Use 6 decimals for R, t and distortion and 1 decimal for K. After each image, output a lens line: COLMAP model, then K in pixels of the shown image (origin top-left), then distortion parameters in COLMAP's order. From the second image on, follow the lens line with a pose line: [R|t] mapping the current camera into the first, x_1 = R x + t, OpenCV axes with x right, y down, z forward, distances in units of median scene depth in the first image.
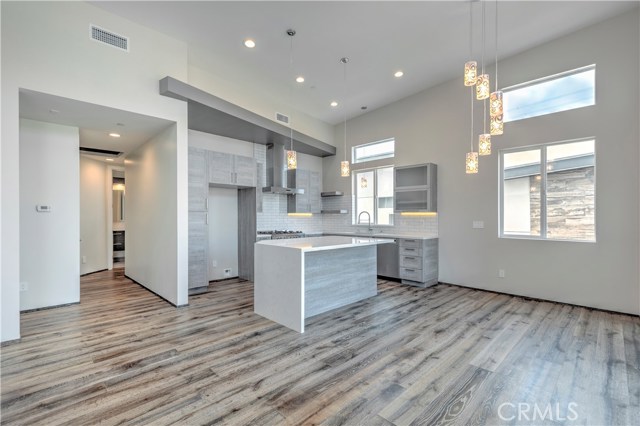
lens RADIAL K [[289.4, 0, 320.0], [0, 289.4, 213.0], [0, 0, 1]] dist [0.003559, 0.000468]
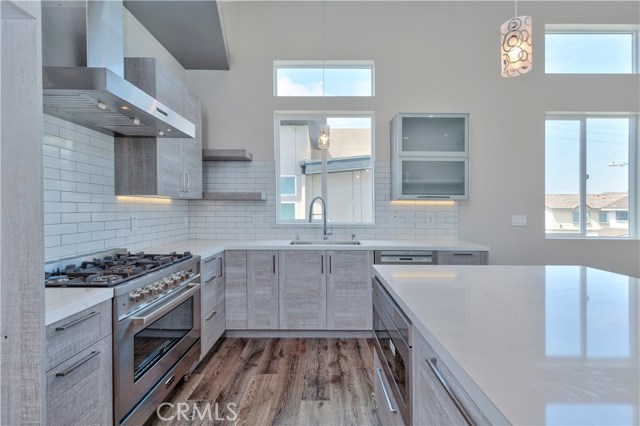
lens RADIAL K [[289.4, 0, 320.0], [0, 289.4, 213.0], [0, 0, 1]] dist [0.003559, 0.000468]
pose [[0.708958, -0.009338, 0.705189, -0.272696], [-0.013679, 0.999542, 0.026989, 0.012983], [-0.705118, -0.028780, 0.708506, 0.947441]]
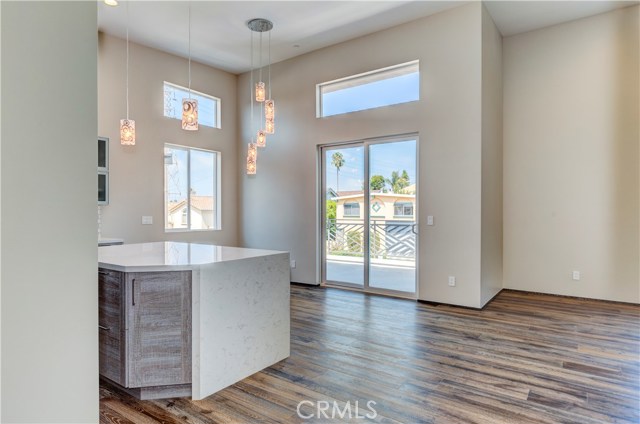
lens RADIAL K [[374.8, 0, 312.2], [0, 374.8, 212.1], [0, 0, 1]] dist [0.000475, 0.000095]
pose [[-0.164086, -0.003667, 0.986439, -0.760763], [-0.019912, 0.999802, 0.000405, 0.005554], [-0.986245, -0.019575, -0.164126, 0.764977]]
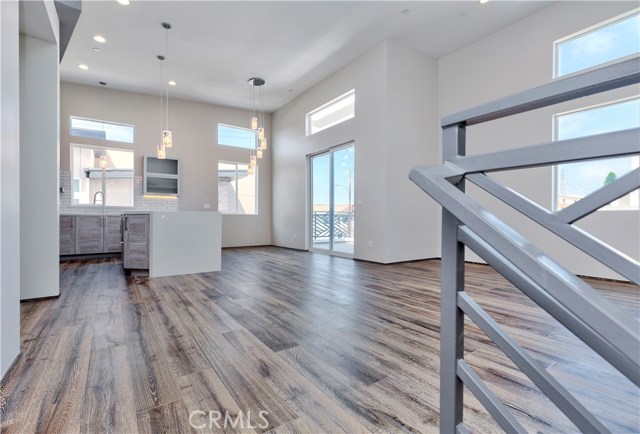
lens RADIAL K [[295.5, 0, 306.9], [0, 295.5, 214.7], [0, 0, 1]] dist [0.000752, 0.000084]
pose [[0.189136, 0.011236, 0.981887, -0.977493], [-0.019429, 0.999782, -0.007698, 0.095868], [-0.981759, -0.017621, 0.189313, 0.206971]]
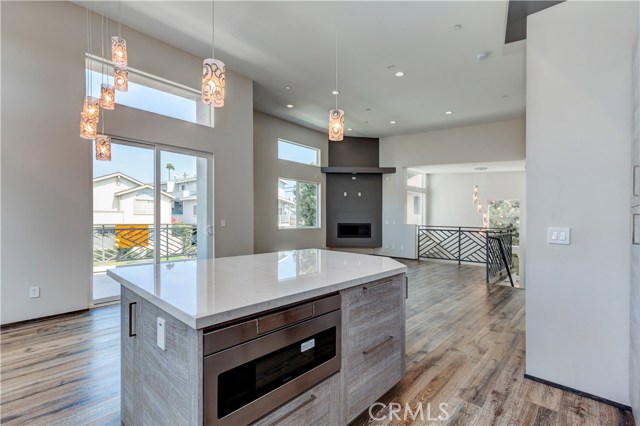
lens RADIAL K [[289.4, 0, 320.0], [0, 289.4, 213.0], [0, 0, 1]] dist [0.003559, 0.000468]
pose [[-0.998744, -0.010939, -0.048903, -0.024677], [-0.008860, 0.999056, -0.042537, 0.027838], [0.049323, -0.042050, -0.997897, 1.396998]]
